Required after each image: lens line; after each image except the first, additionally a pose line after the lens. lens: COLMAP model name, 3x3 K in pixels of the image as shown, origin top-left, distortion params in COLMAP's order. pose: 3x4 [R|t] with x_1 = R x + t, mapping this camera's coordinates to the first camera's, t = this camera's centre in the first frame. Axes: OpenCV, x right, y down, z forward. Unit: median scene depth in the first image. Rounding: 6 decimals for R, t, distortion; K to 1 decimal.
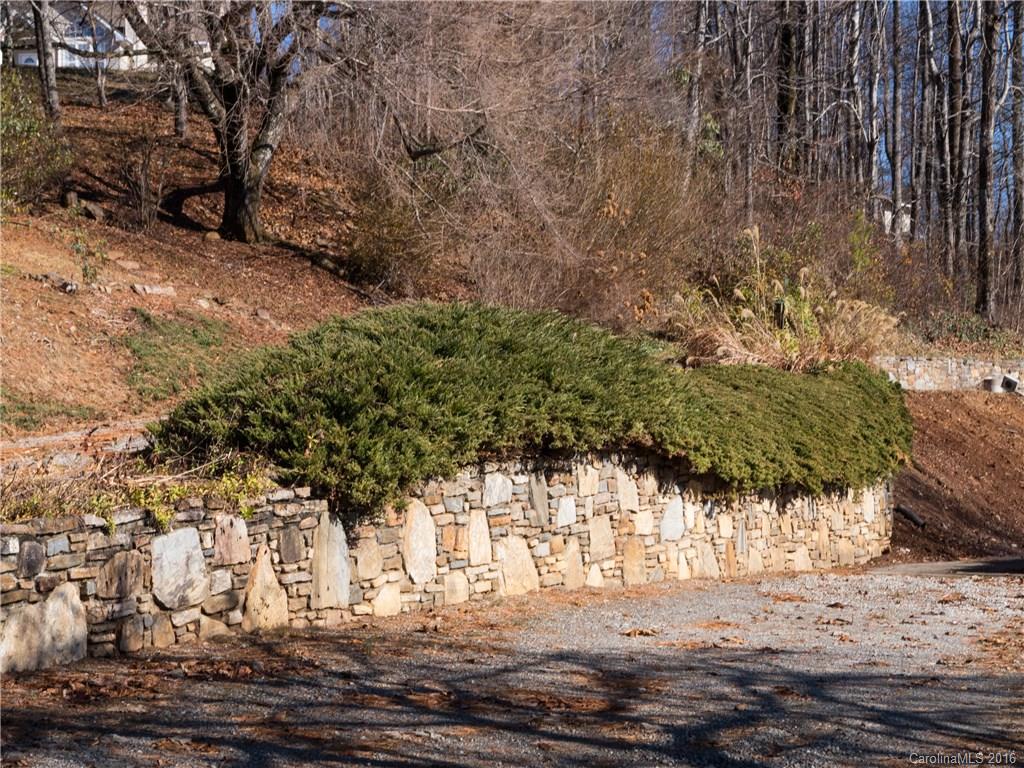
lens RADIAL K [[2183.8, 0, 512.0], [0, 2183.8, 384.0], [0, 0, 1]] dist [-0.034370, -0.076634]
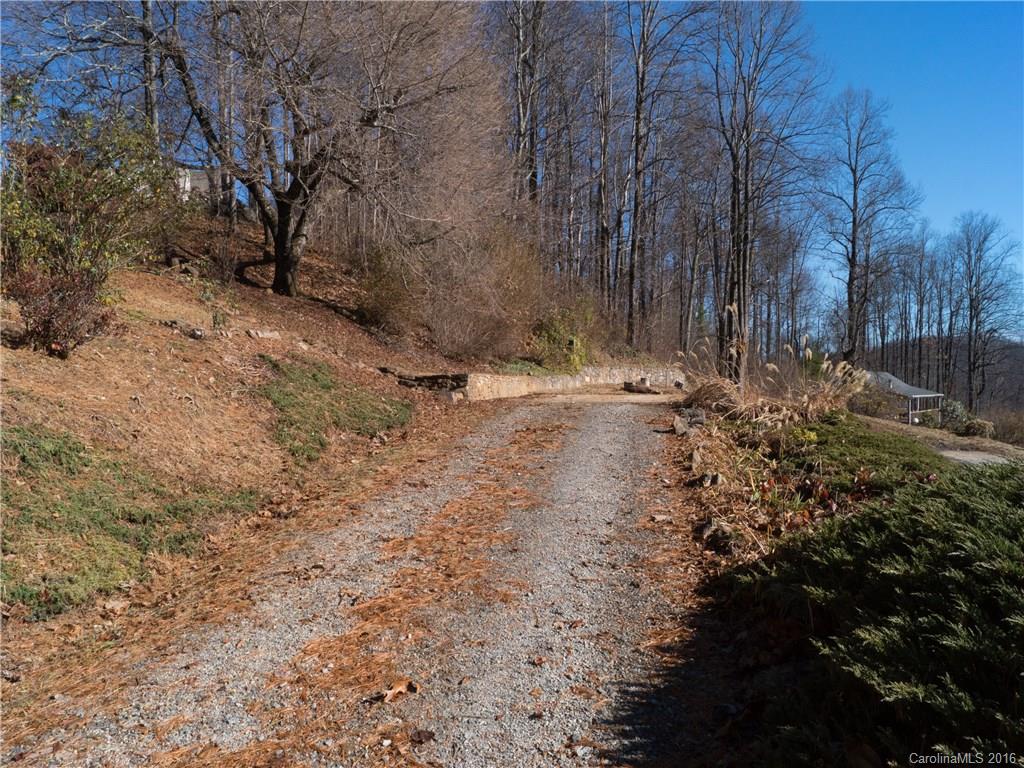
lens RADIAL K [[803.4, 0, 512.0], [0, 803.4, 384.0], [0, 0, 1]] dist [-0.005834, -0.001923]
pose [[0.972417, 0.014616, 0.232792, -0.140721], [-0.023179, 0.999150, 0.034092, -0.035792], [-0.232096, -0.038548, 0.971929, 0.562380]]
